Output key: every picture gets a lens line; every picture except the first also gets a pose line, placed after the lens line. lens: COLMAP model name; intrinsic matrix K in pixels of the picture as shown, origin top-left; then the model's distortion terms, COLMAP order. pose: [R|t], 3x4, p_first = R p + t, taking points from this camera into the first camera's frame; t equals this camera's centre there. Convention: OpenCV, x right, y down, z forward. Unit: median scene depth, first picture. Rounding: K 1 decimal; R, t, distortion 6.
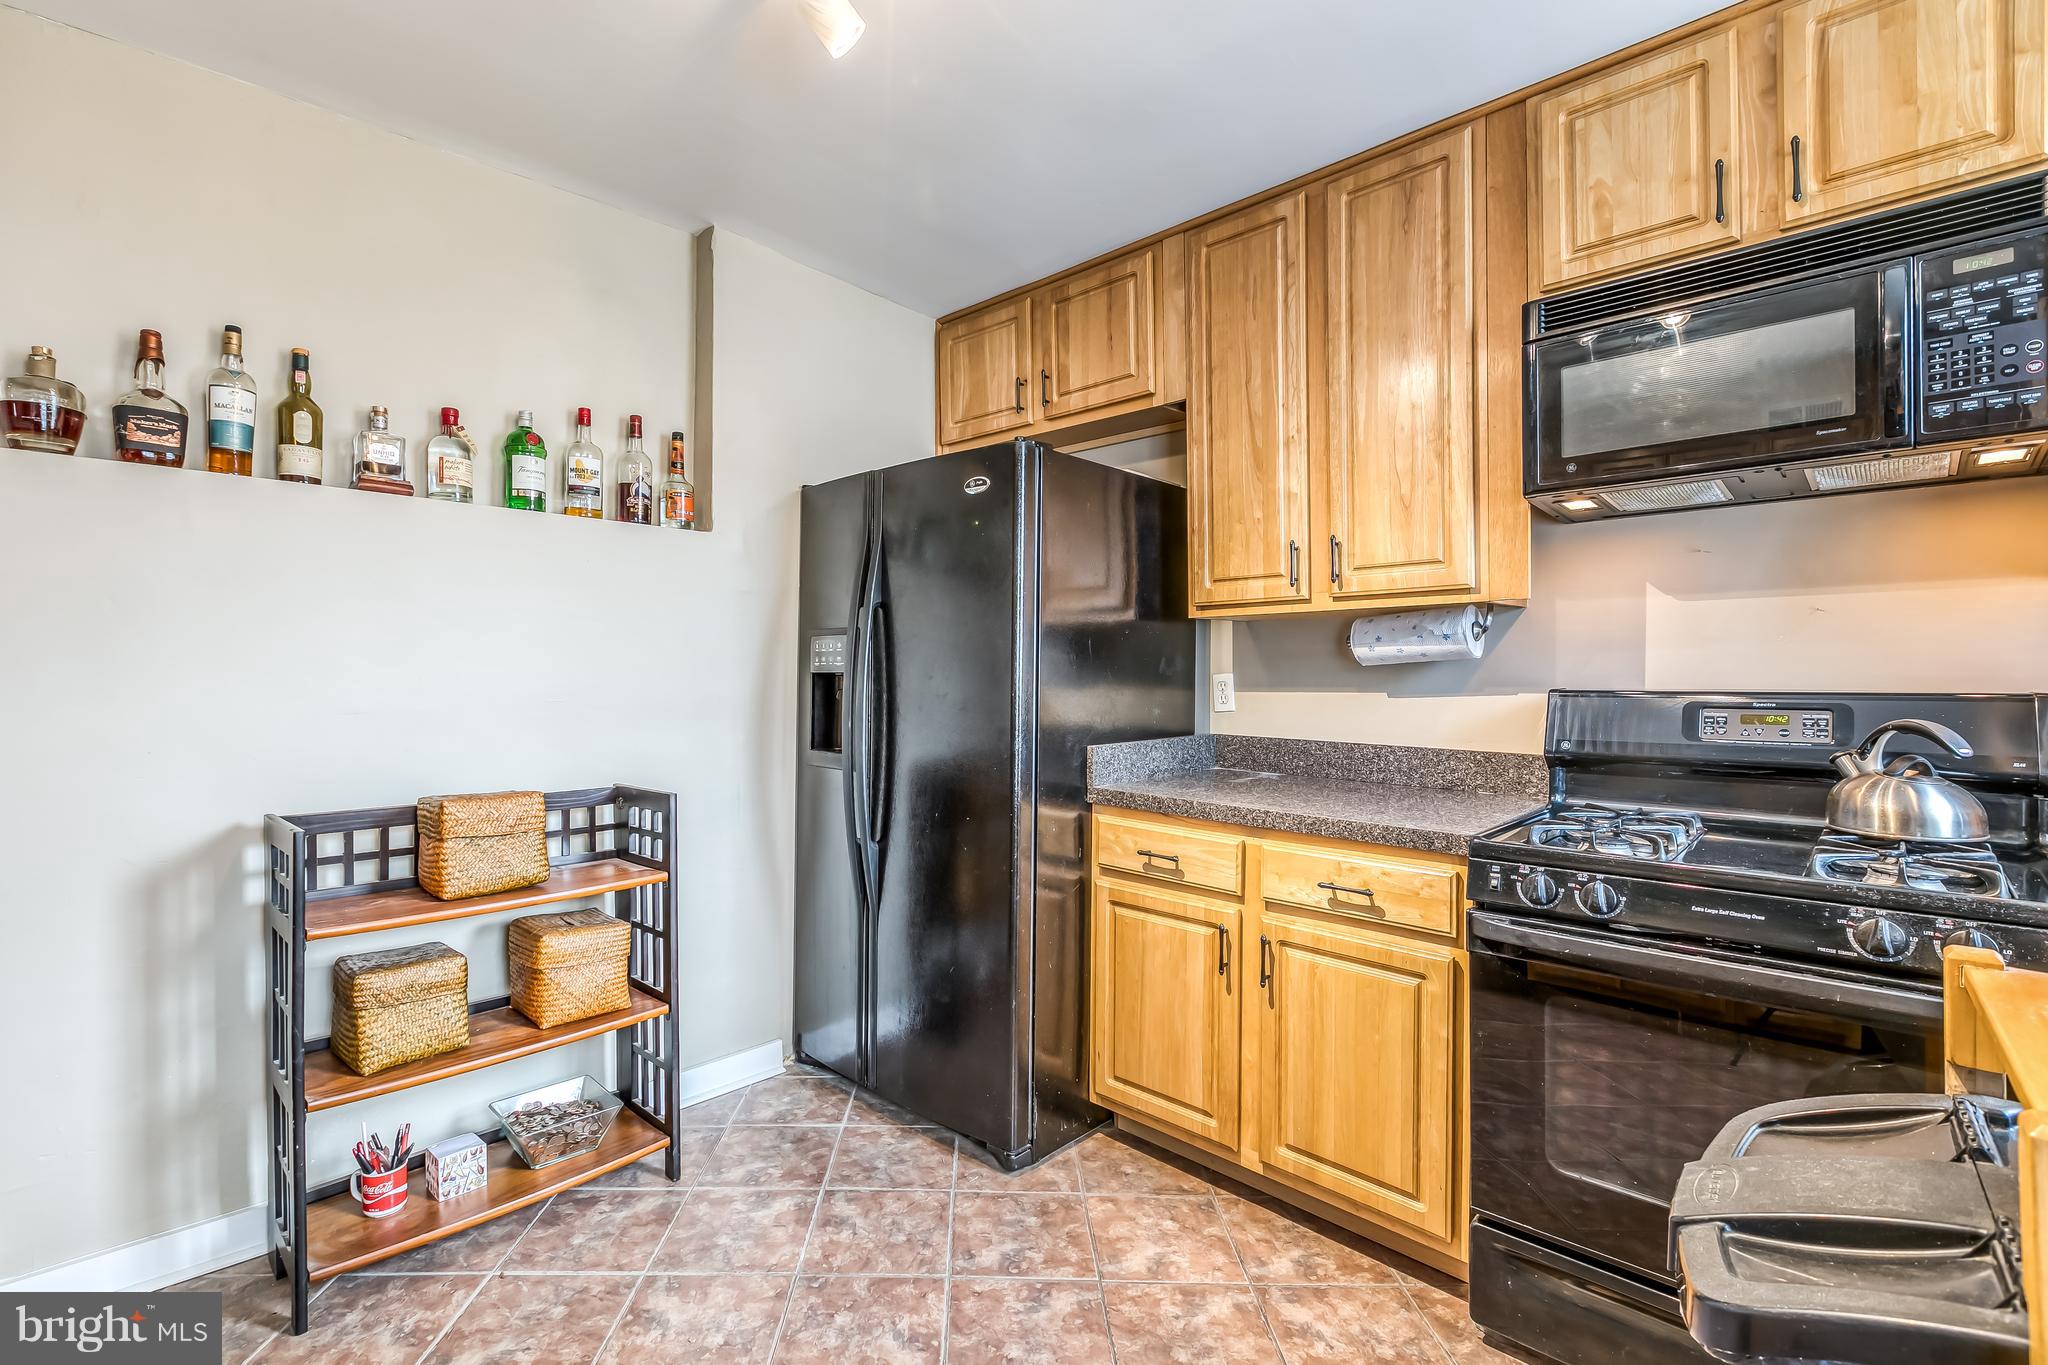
lens RADIAL K [[918.6, 0, 965.9], [0, 918.6, 673.1], [0, 0, 1]] dist [-0.002870, -0.002483]
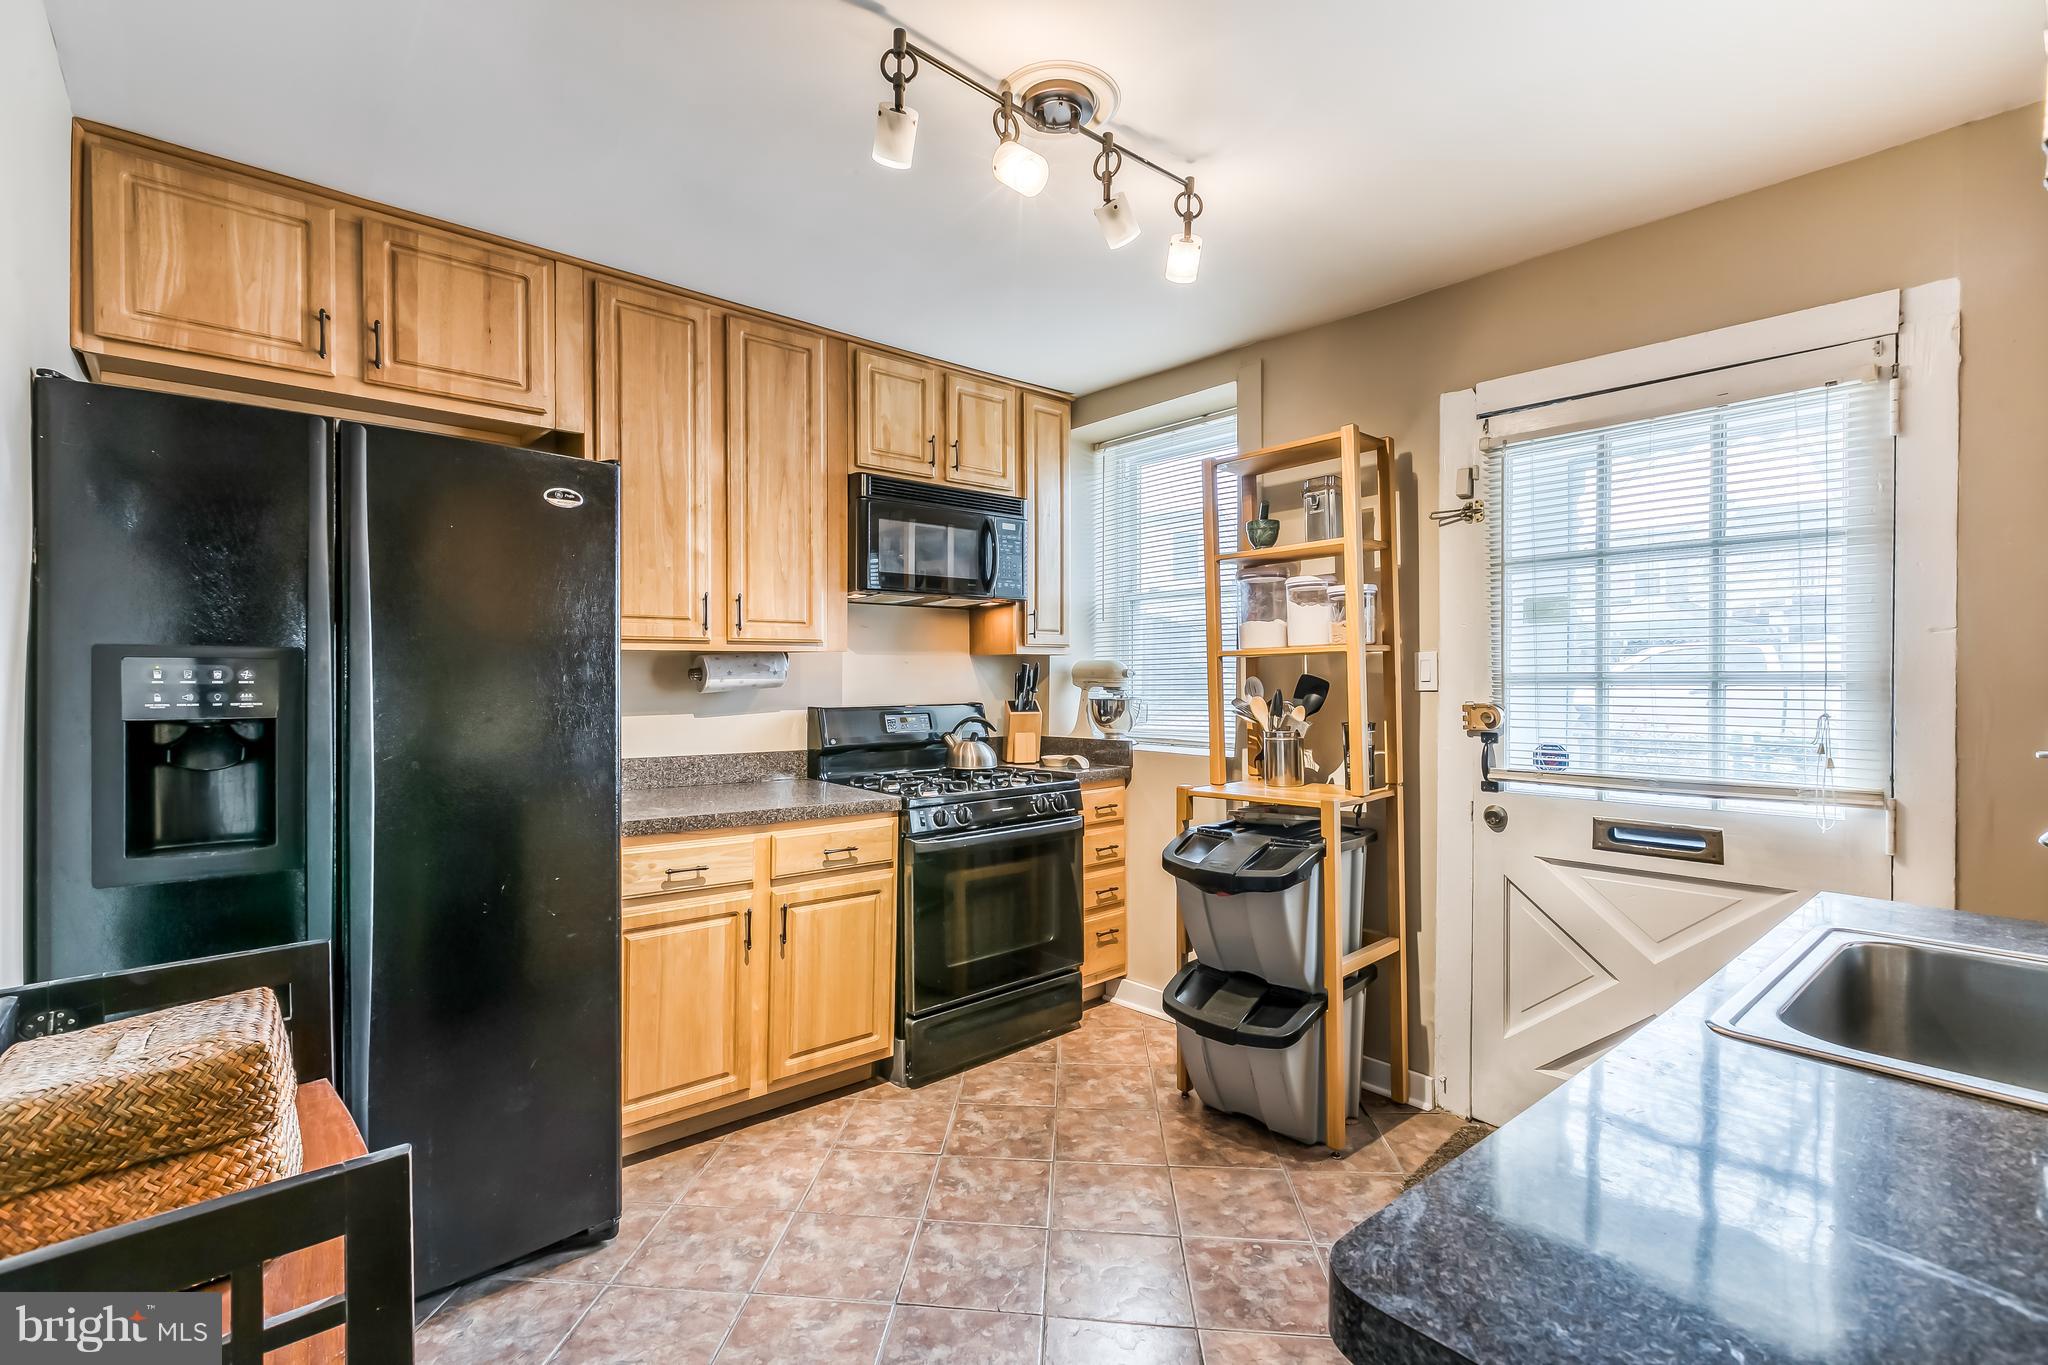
lens RADIAL K [[918.6, 0, 1010.6], [0, 918.6, 683.2], [0, 0, 1]] dist [-0.002870, -0.002483]
pose [[0.071115, -0.009829, 0.997420, -0.888320], [-0.000161, 0.999951, 0.009865, -0.038732], [-0.997468, -0.000862, 0.071110, 0.544904]]
